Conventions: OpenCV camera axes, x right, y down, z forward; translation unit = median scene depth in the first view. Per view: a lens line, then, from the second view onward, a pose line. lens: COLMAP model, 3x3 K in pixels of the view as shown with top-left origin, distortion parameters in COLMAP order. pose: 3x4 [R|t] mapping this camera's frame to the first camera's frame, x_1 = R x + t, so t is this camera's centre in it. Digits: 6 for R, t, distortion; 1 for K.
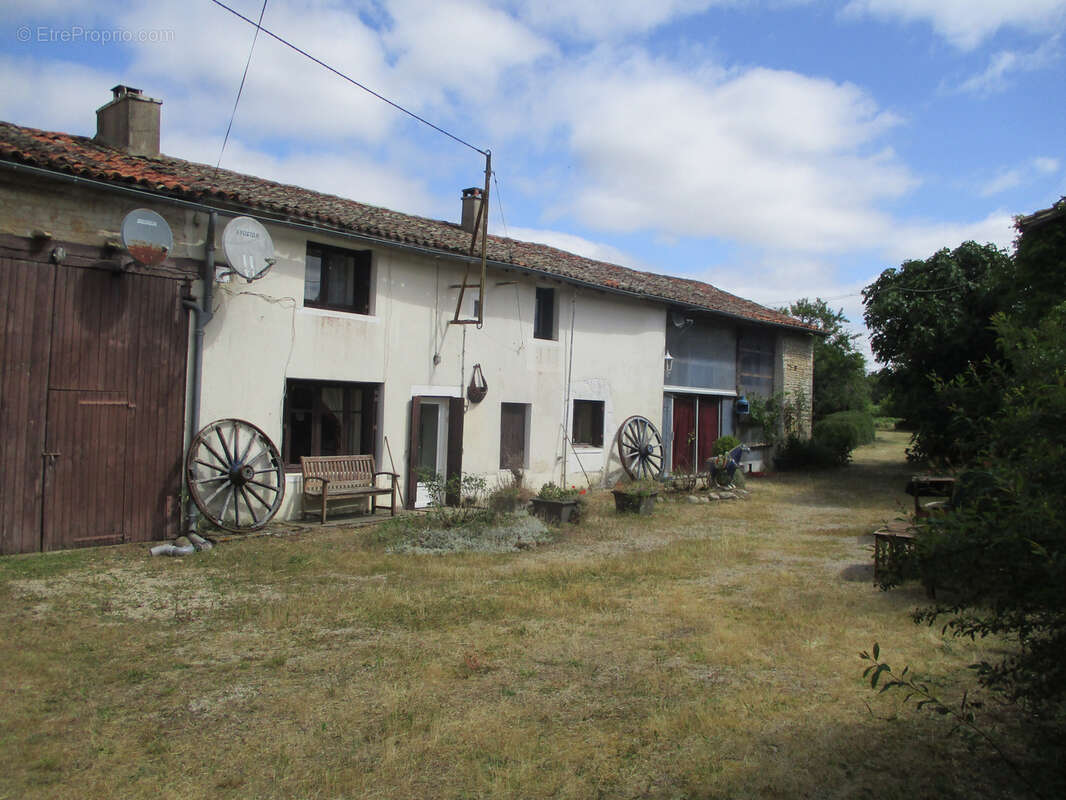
lens RADIAL K [[860.1, 0, 563.9], [0, 860.1, 400.8], [0, 0, 1]] dist [-0.044168, 0.001538]
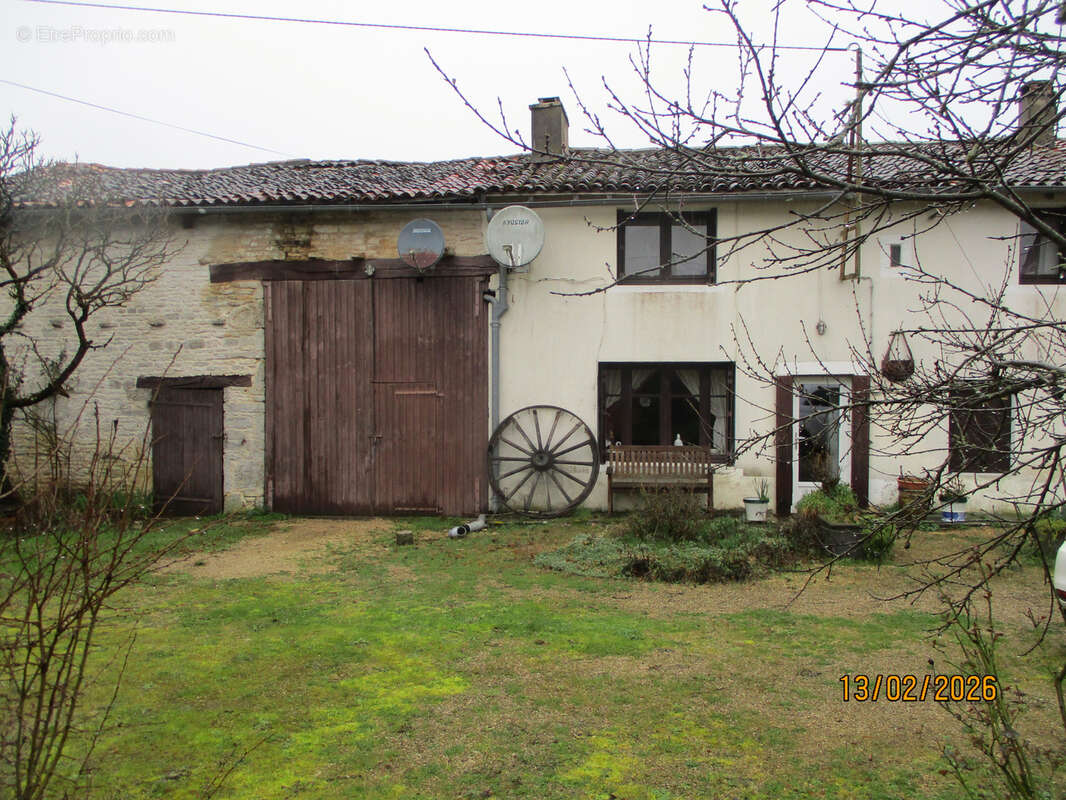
lens RADIAL K [[860.1, 0, 563.9], [0, 860.1, 400.8], [0, 0, 1]] dist [-0.044168, 0.001538]
pose [[0.551935, -0.005375, -0.833870, 0.368253], [0.026538, 0.999586, 0.011122, 0.003807], [0.833465, -0.028267, 0.551849, 0.352828]]
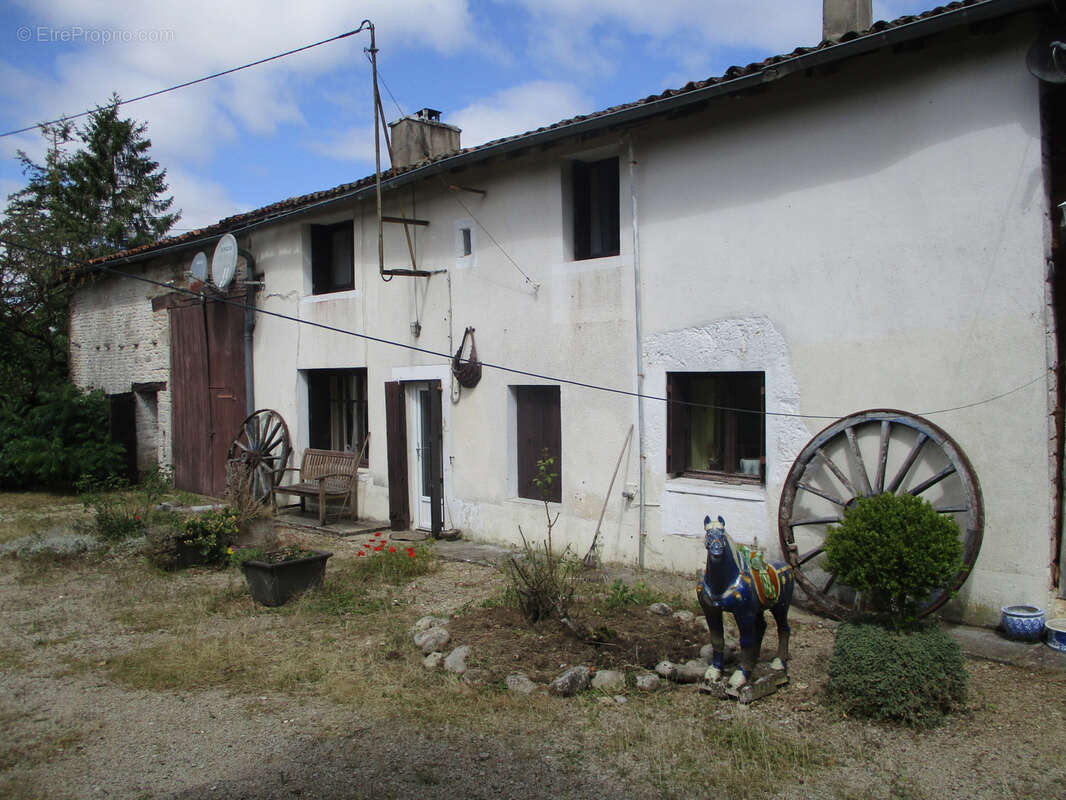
lens RADIAL K [[854.2, 0, 552.8], [0, 854.2, 397.6], [0, 0, 1]] dist [-0.045211, 0.008065]
pose [[-0.099851, -0.032571, -0.994469, 0.533325], [-0.006348, 0.999465, -0.032098, 0.030655], [0.994982, 0.003108, -0.100004, 1.130748]]
